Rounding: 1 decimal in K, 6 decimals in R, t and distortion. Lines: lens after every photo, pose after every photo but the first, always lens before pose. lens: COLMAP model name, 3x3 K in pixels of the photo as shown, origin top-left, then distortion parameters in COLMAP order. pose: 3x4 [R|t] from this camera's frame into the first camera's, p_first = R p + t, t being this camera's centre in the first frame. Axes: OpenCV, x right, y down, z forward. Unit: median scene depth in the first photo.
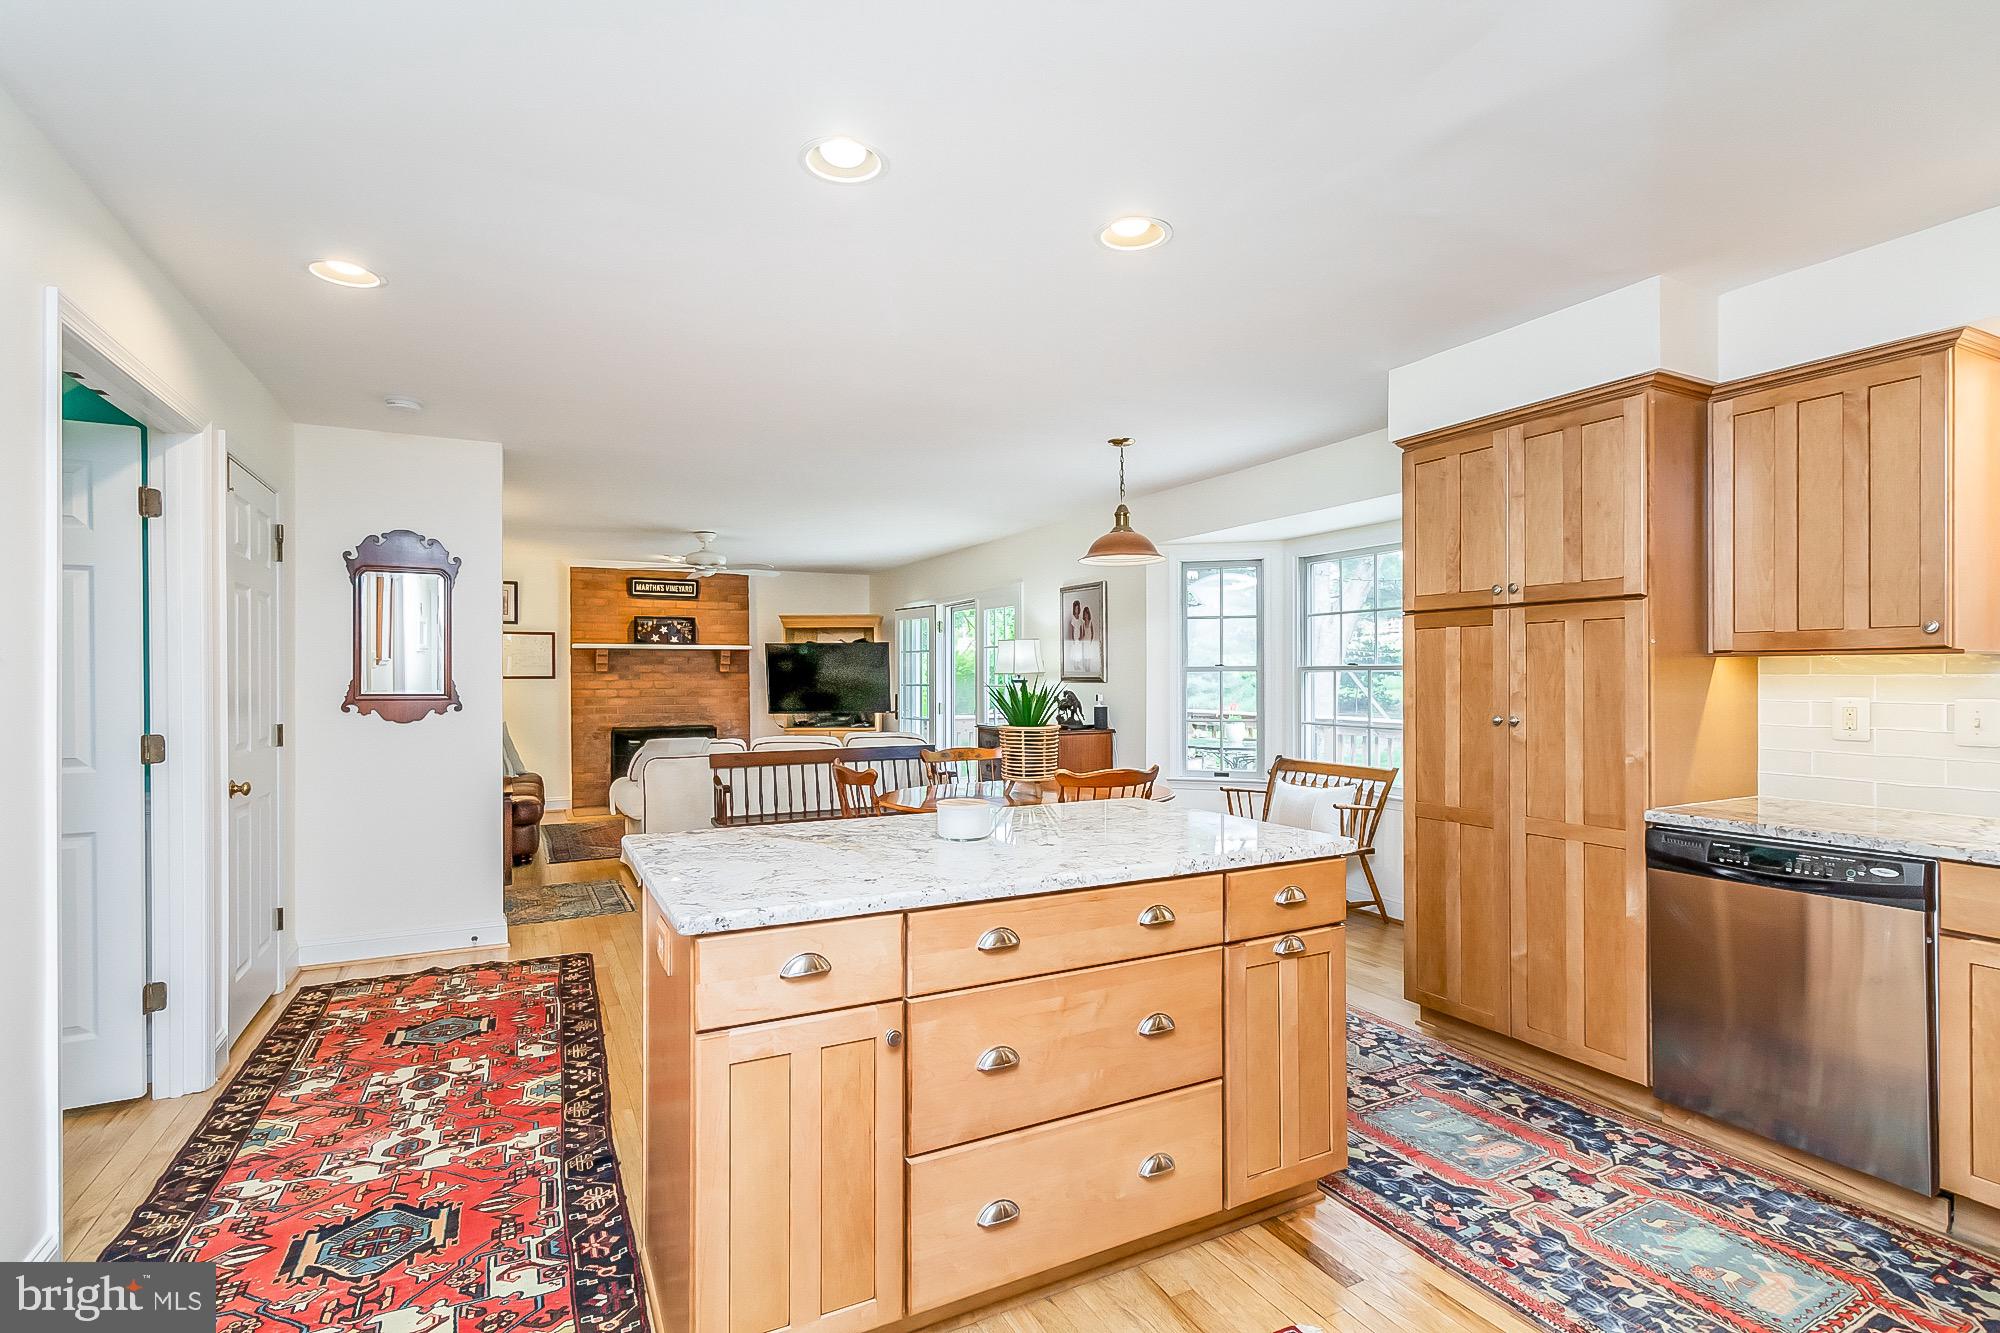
lens RADIAL K [[934.6, 0, 1027.6], [0, 934.6, 675.0], [0, 0, 1]] dist [-0.005347, -0.000664]
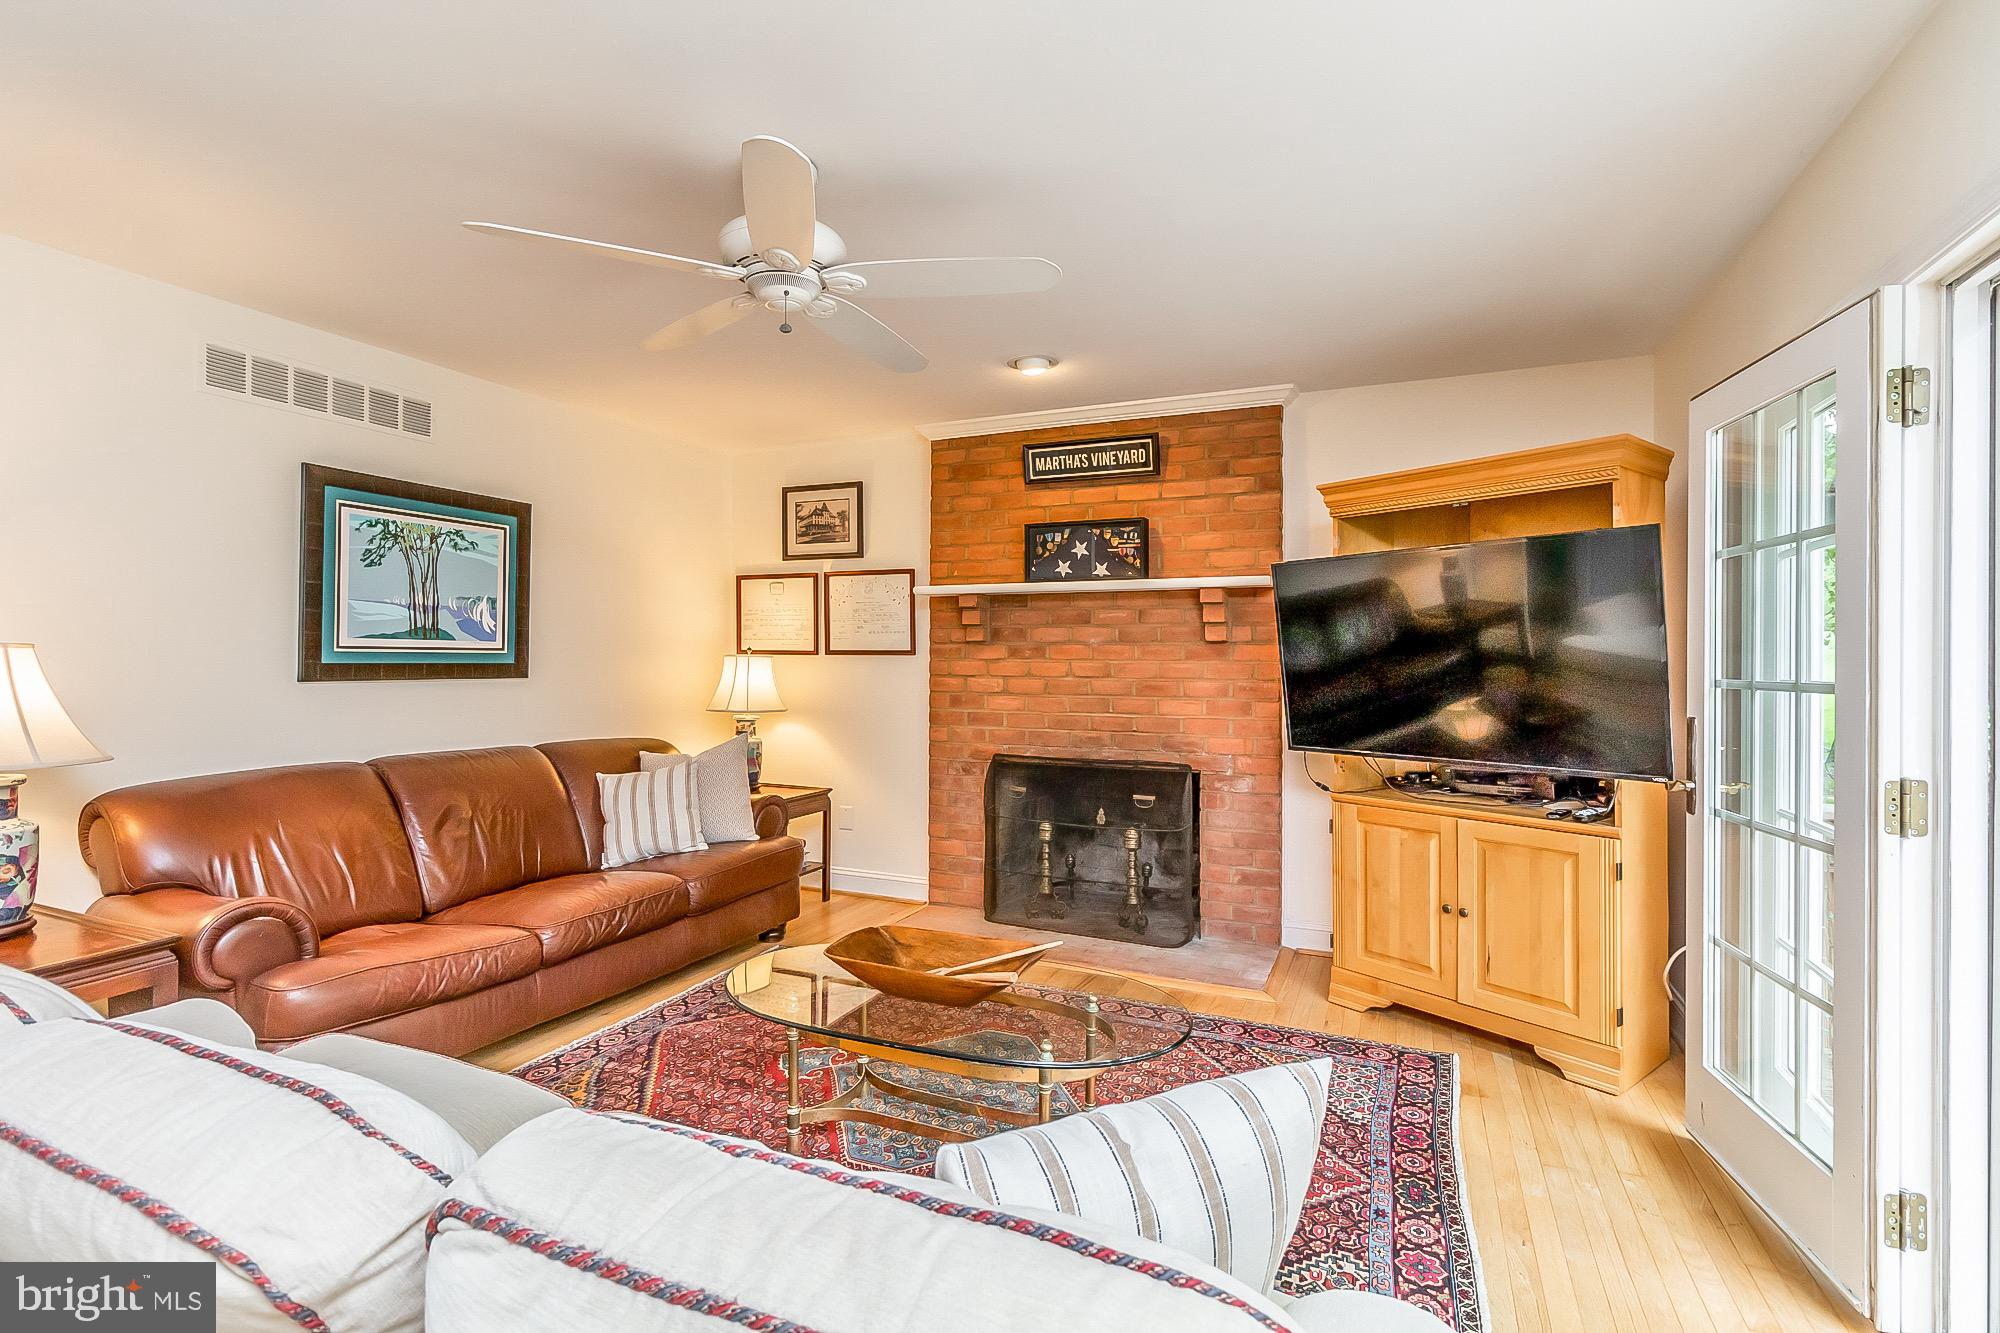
lens RADIAL K [[934.6, 0, 979.7], [0, 934.6, 663.0], [0, 0, 1]] dist [-0.005347, -0.000664]
pose [[0.600743, 0.003013, -0.799436, -0.169256], [-0.010252, 0.999940, -0.003935, 0.031591], [0.799376, 0.010559, 0.600738, 2.201827]]
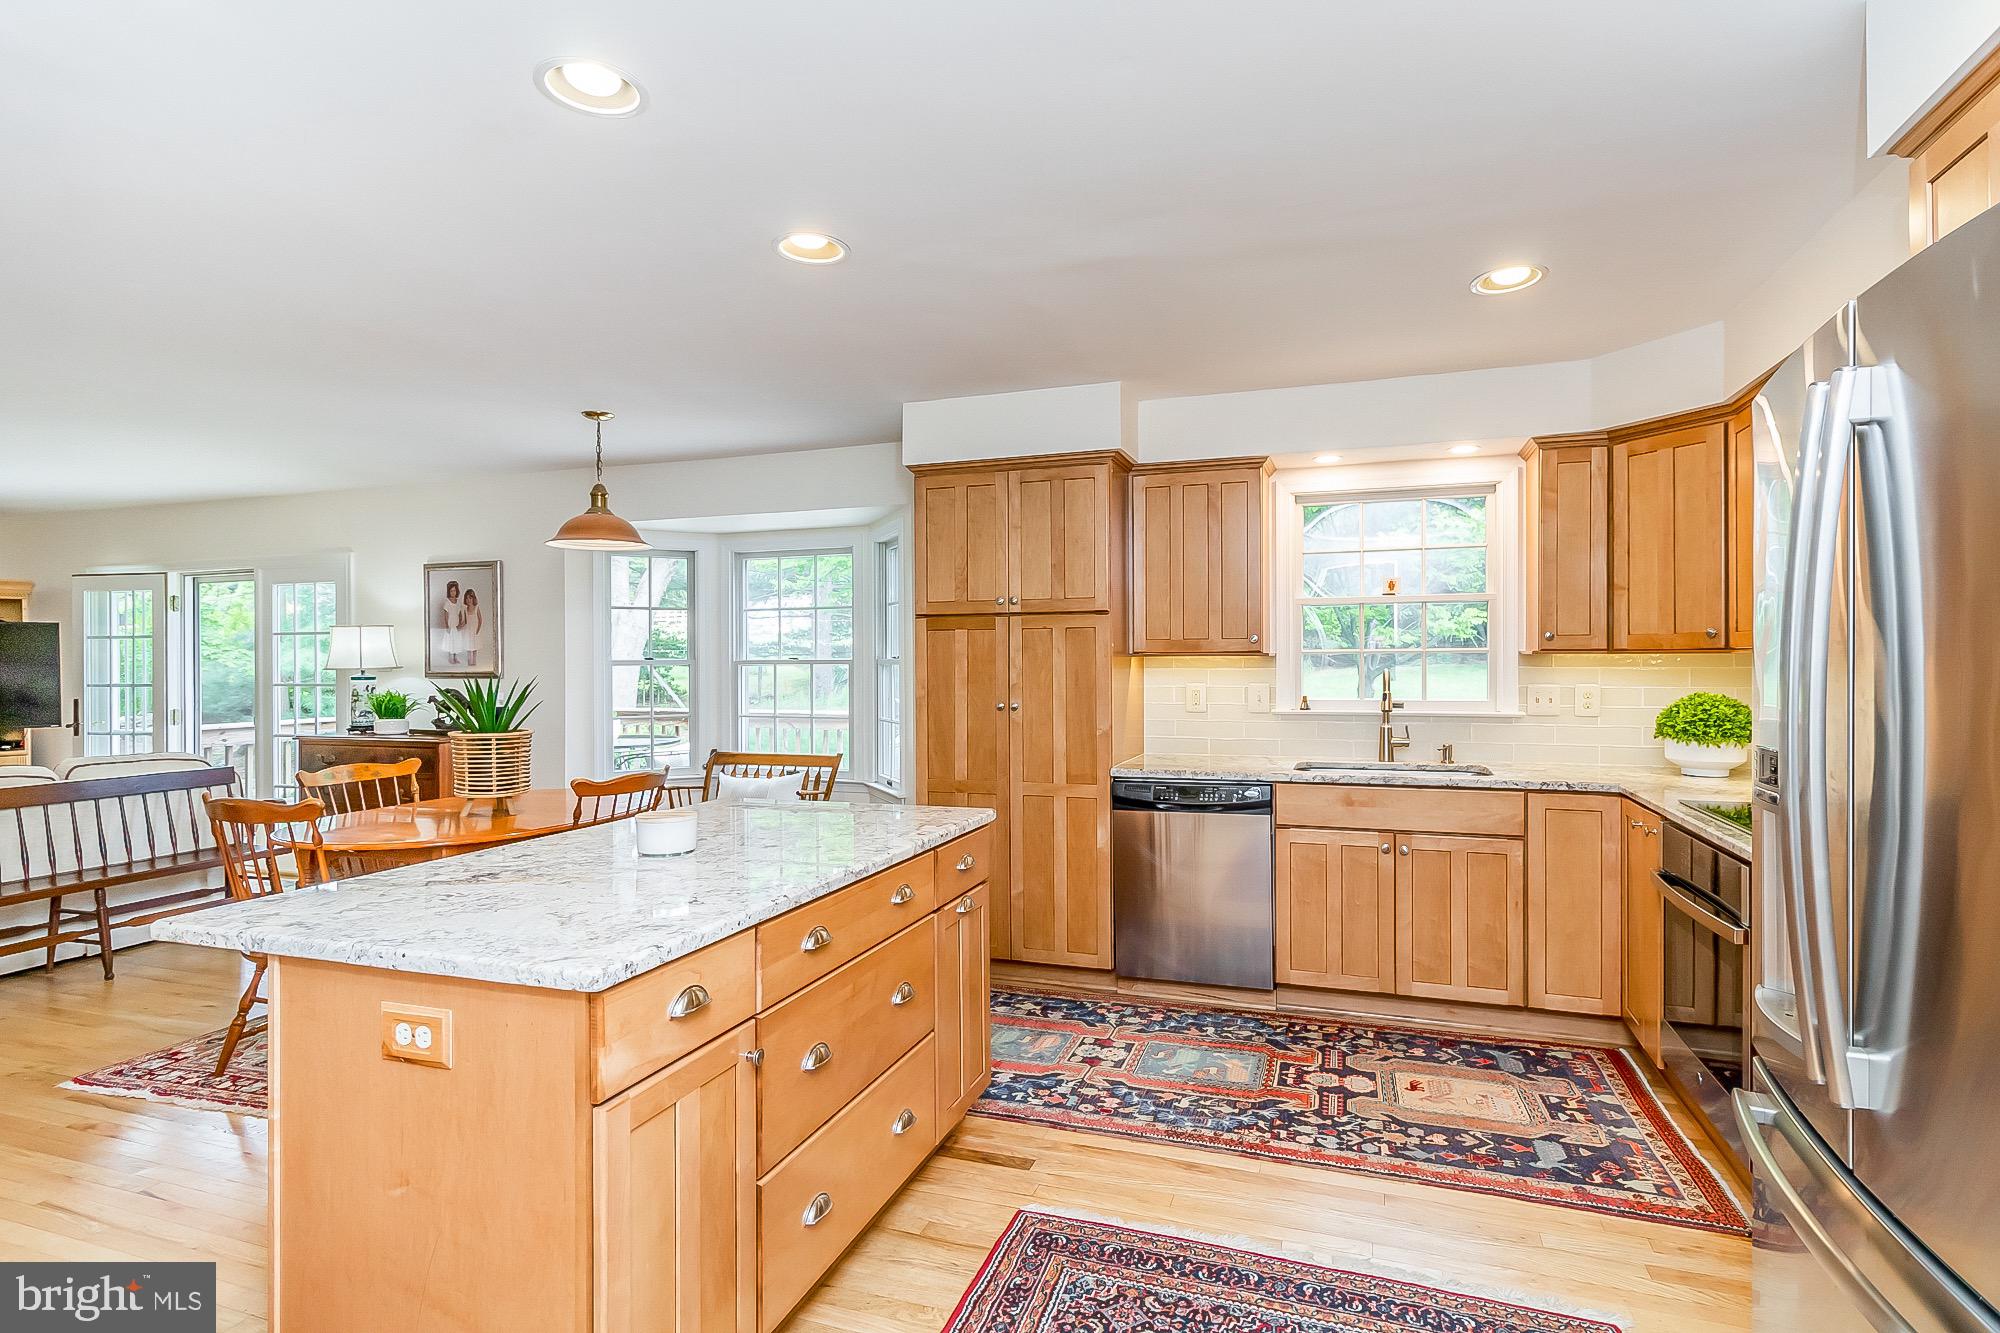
lens RADIAL K [[934.6, 0, 1051.5], [0, 934.6, 664.2], [0, 0, 1]] dist [-0.005347, -0.000664]
pose [[0.722722, -0.001150, 0.691138, -0.297419], [0.002824, 0.999995, -0.001289, -0.005352], [-0.691133, 0.002883, 0.722722, 0.054598]]
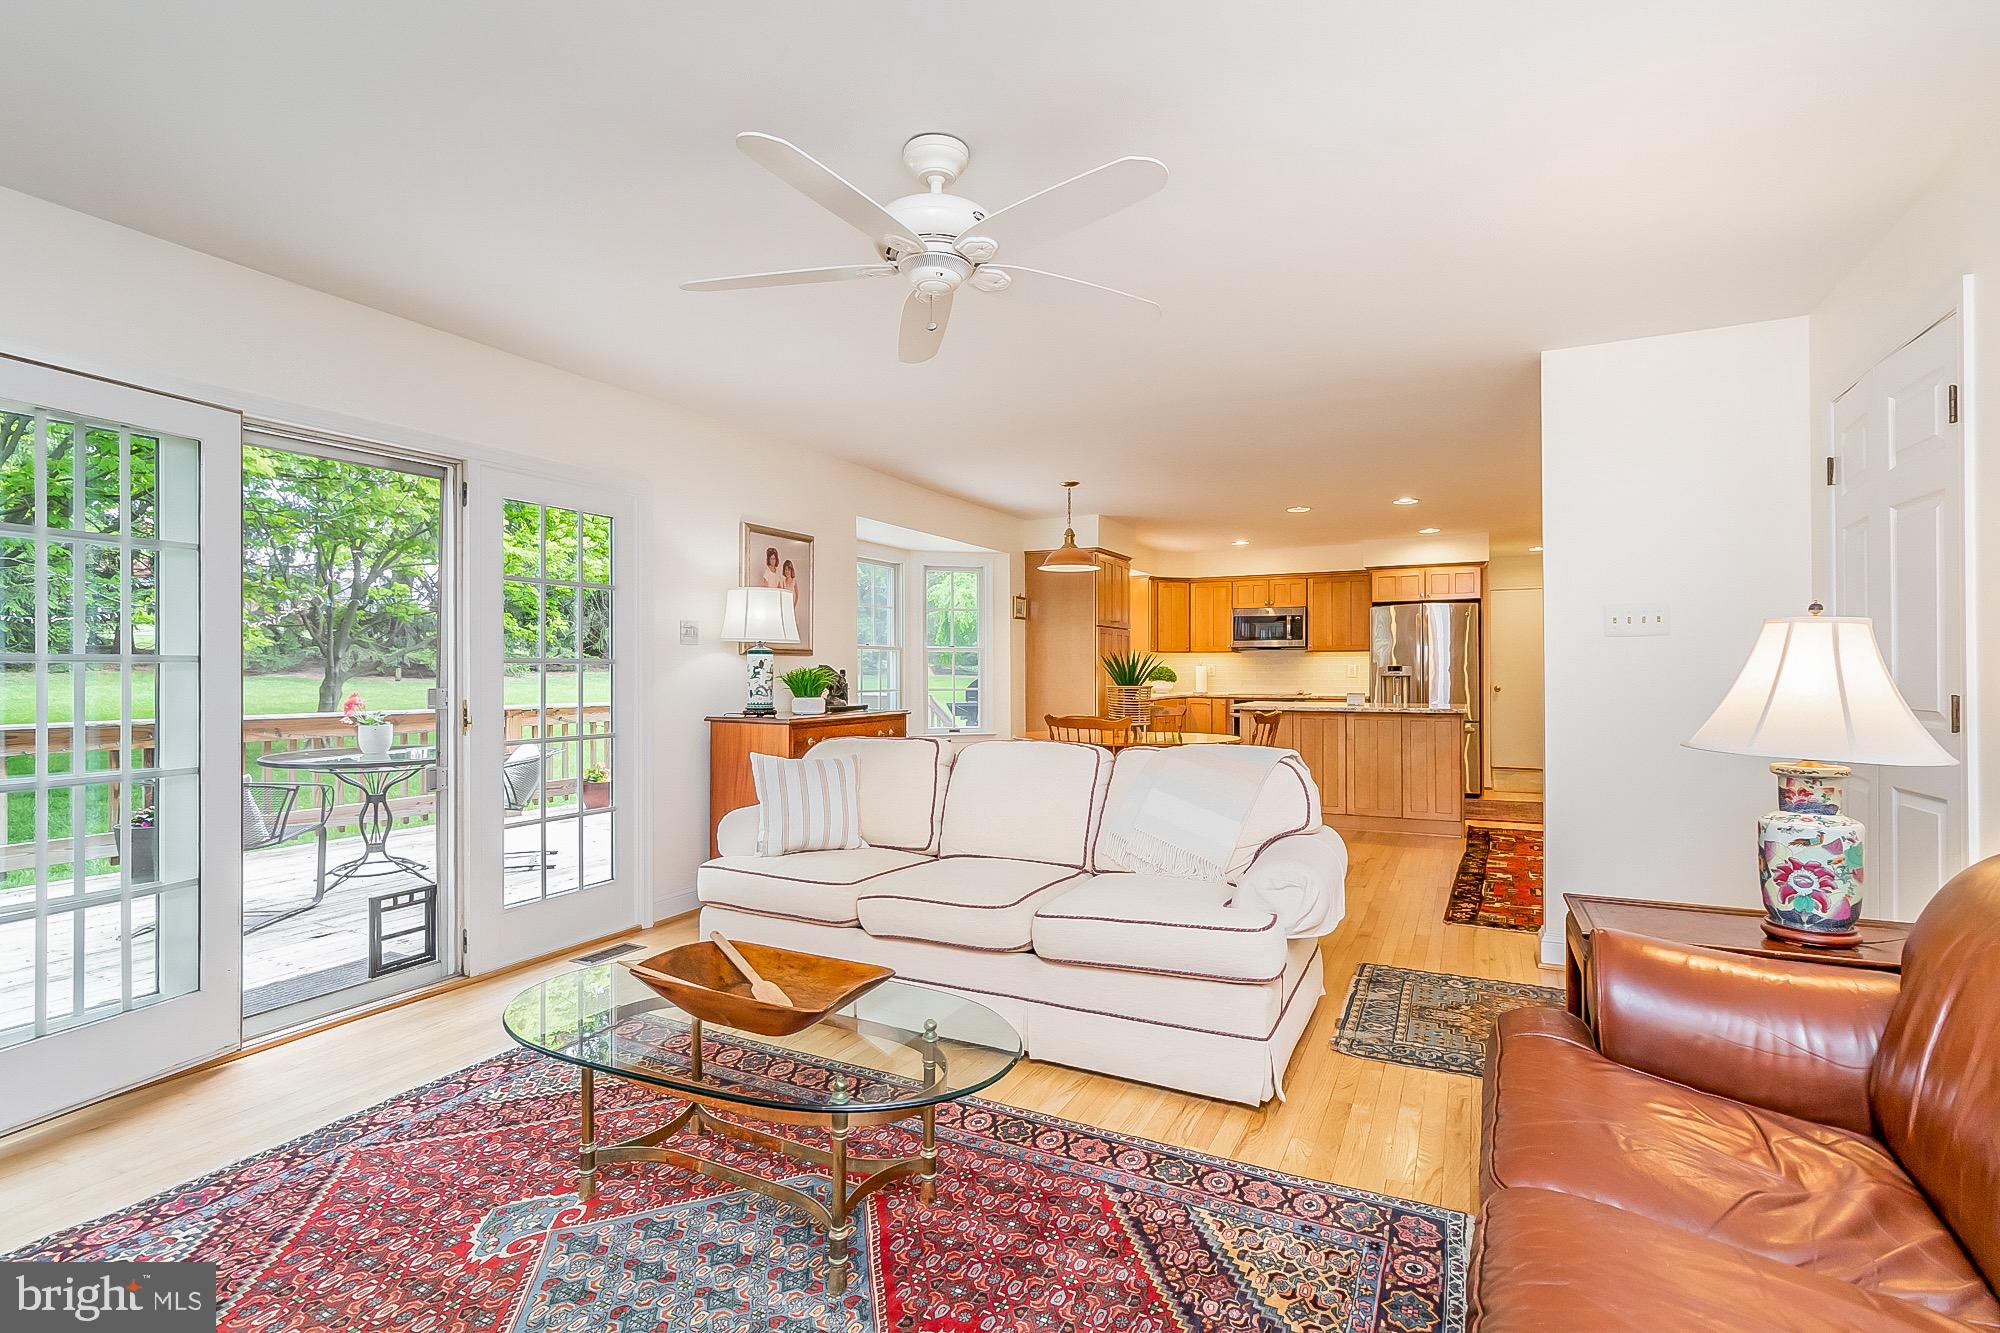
lens RADIAL K [[934.6, 0, 939.8], [0, 934.6, 667.4], [0, 0, 1]] dist [-0.005347, -0.000664]
pose [[-0.529128, 0.012519, 0.848450, -1.449810], [0.007422, 0.999921, -0.010125, 0.059324], [-0.848510, 0.000940, -0.529179, 2.793106]]
